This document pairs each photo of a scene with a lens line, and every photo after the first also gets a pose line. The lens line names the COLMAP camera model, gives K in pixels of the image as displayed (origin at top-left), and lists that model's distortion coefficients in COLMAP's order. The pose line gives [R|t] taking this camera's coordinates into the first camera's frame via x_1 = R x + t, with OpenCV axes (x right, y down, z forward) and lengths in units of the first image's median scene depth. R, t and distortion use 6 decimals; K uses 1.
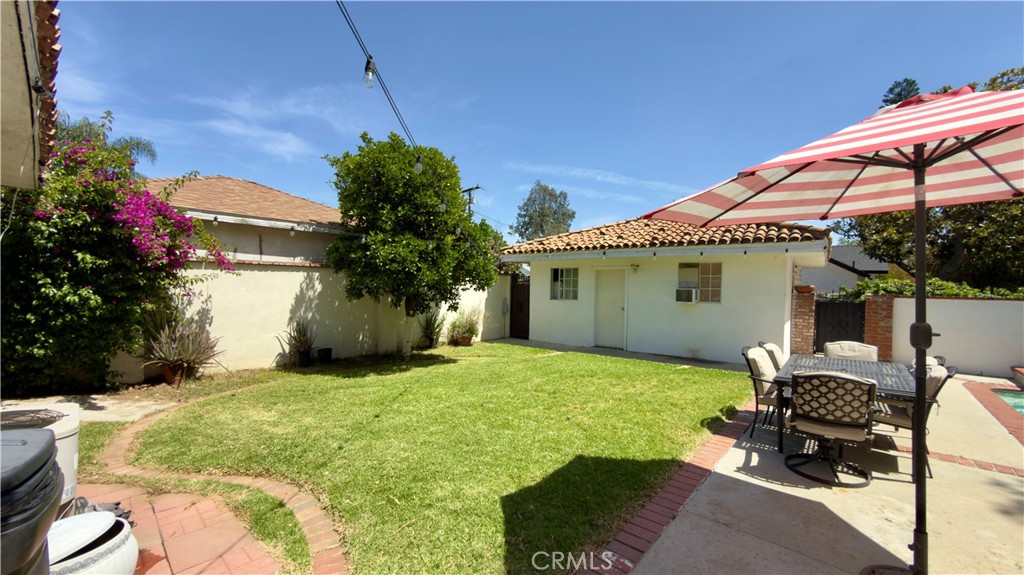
lens RADIAL K [[411.9, 0, 502.3], [0, 411.9, 286.8], [0, 0, 1]] dist [-0.003212, 0.000859]
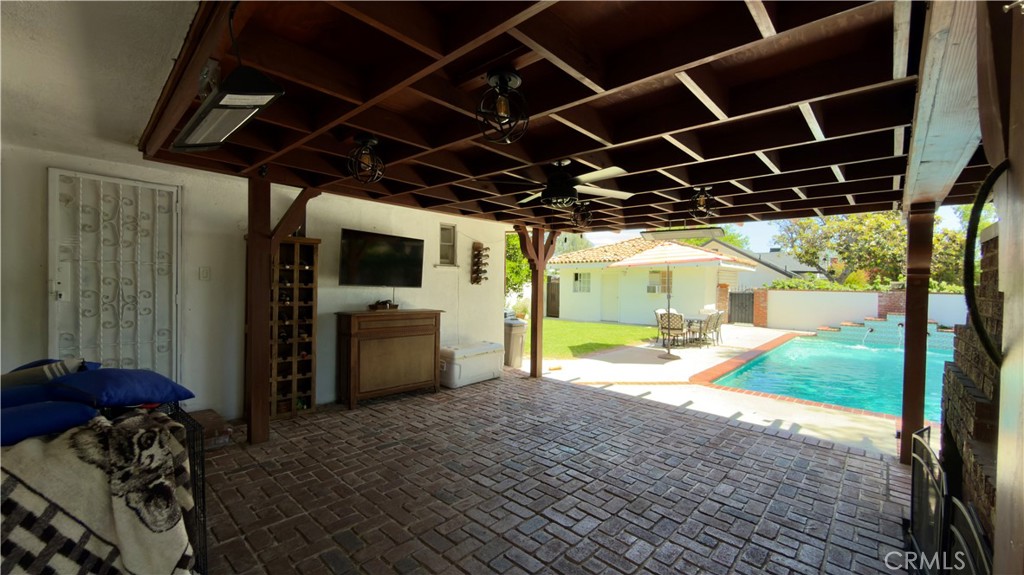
lens RADIAL K [[411.9, 0, 504.9], [0, 411.9, 287.0], [0, 0, 1]] dist [-0.003212, 0.000859]
pose [[0.999742, -0.002208, -0.022606, -0.162962], [0.002426, 0.999951, 0.009606, -0.008368], [0.022584, -0.009658, 0.999698, -0.883649]]
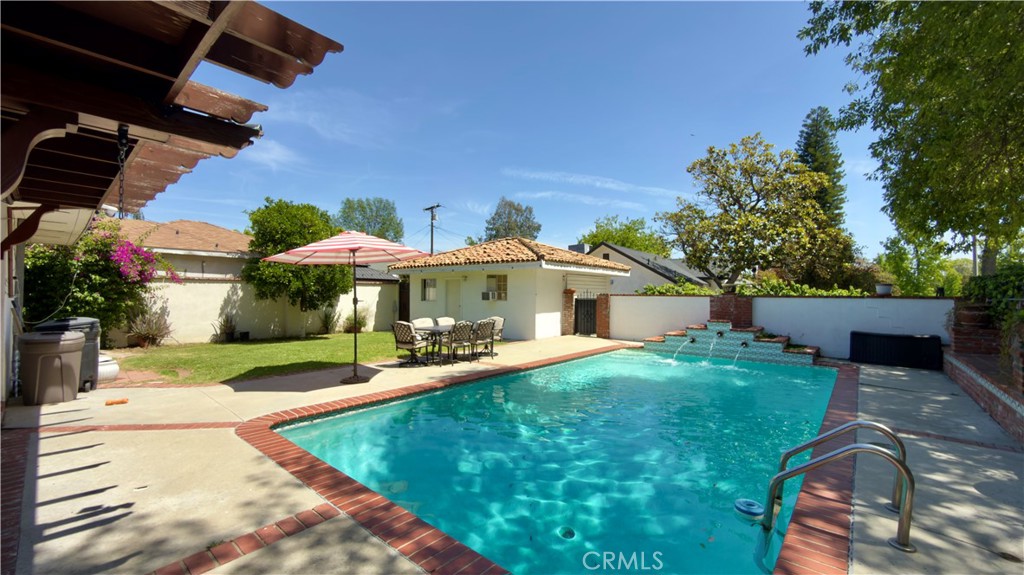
lens RADIAL K [[411.9, 0, 506.8], [0, 411.9, 289.9], [0, 0, 1]] dist [-0.003212, 0.000859]
pose [[0.999815, -0.010690, 0.015962, 0.568038], [0.010909, 0.999847, -0.013700, 0.022391], [-0.015813, 0.013871, 0.999779, -0.615936]]
